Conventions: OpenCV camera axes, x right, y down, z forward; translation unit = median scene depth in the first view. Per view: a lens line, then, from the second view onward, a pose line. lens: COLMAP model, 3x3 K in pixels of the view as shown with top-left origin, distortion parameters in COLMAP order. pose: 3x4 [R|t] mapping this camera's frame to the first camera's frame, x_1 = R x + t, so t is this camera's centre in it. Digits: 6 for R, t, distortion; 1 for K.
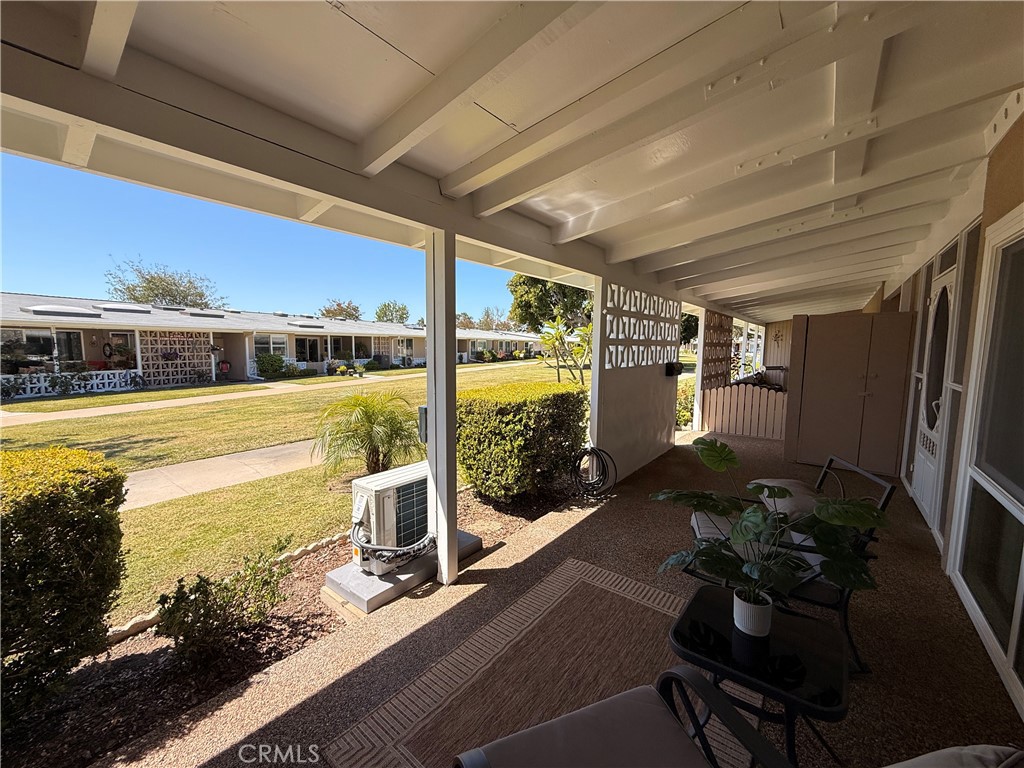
lens RADIAL K [[408.2, 0, 512.0], [0, 408.2, 384.0], [0, 0, 1]] dist [0.000870, -0.000073]
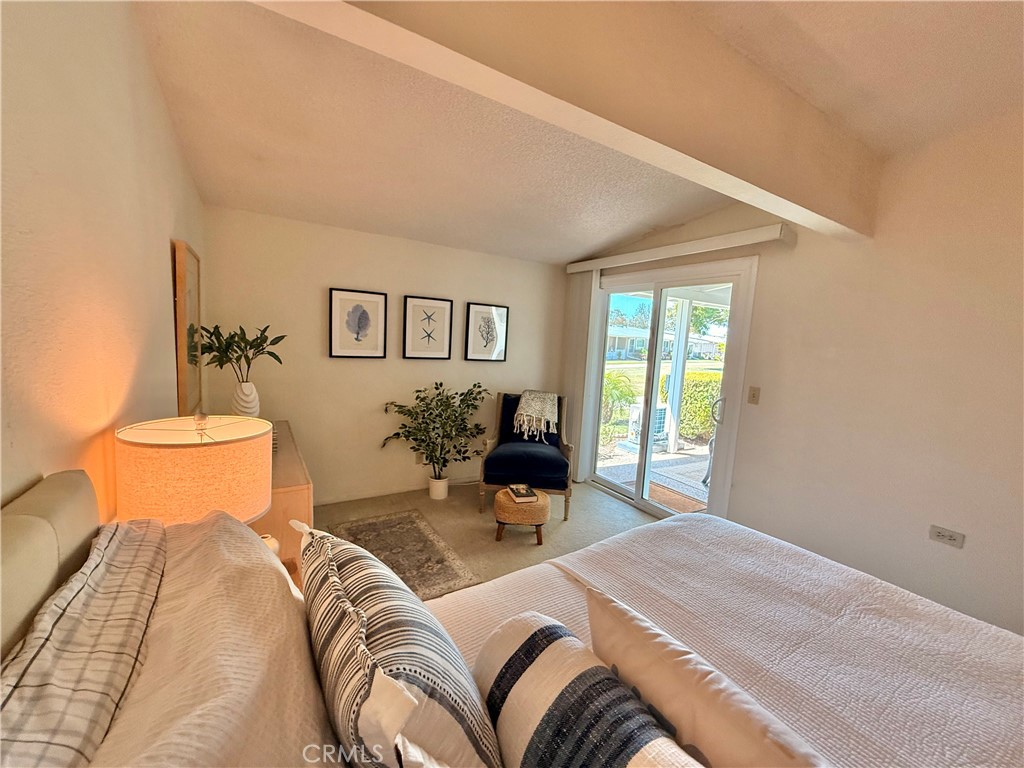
lens RADIAL K [[408.2, 0, 512.0], [0, 408.2, 384.0], [0, 0, 1]] dist [0.000870, -0.000073]
pose [[0.935859, 0.089034, -0.340941, -0.032300], [-0.084988, 0.996021, 0.026815, 0.015550], [0.341972, 0.003881, 0.939702, -0.183193]]
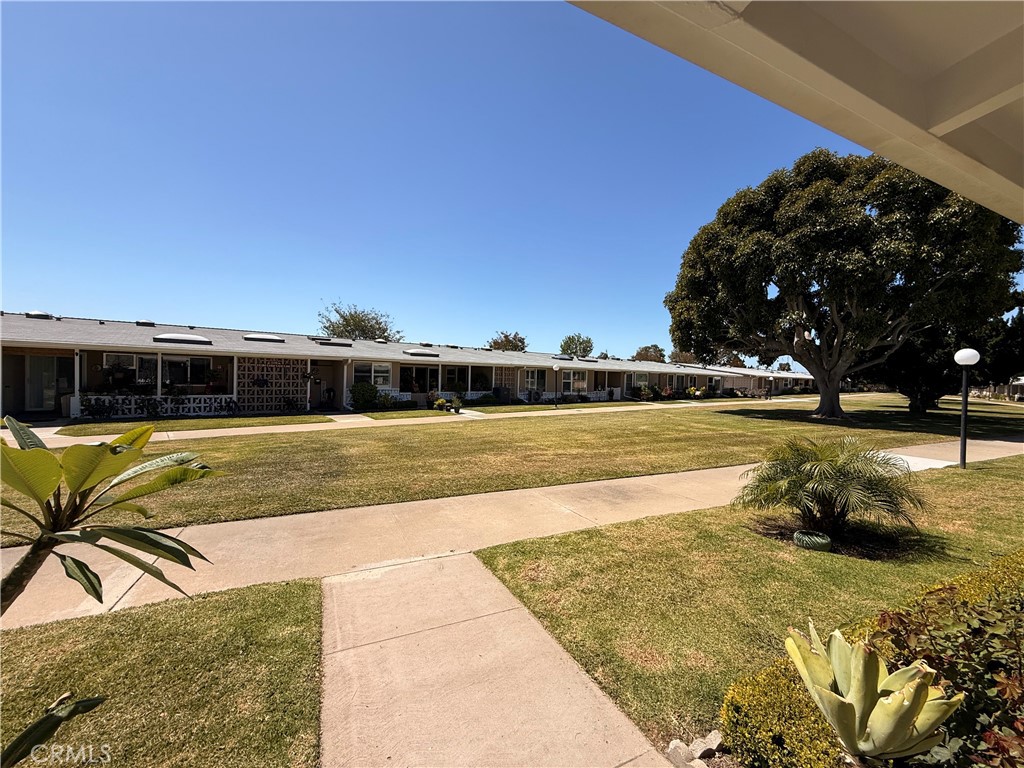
lens RADIAL K [[408.2, 0, 512.0], [0, 408.2, 384.0], [0, 0, 1]] dist [0.000870, -0.000073]
pose [[0.893271, 0.026780, -0.448721, 0.122223], [-0.062974, 0.995835, -0.065930, -0.030189], [0.445086, 0.087151, 0.891237, 0.309203]]
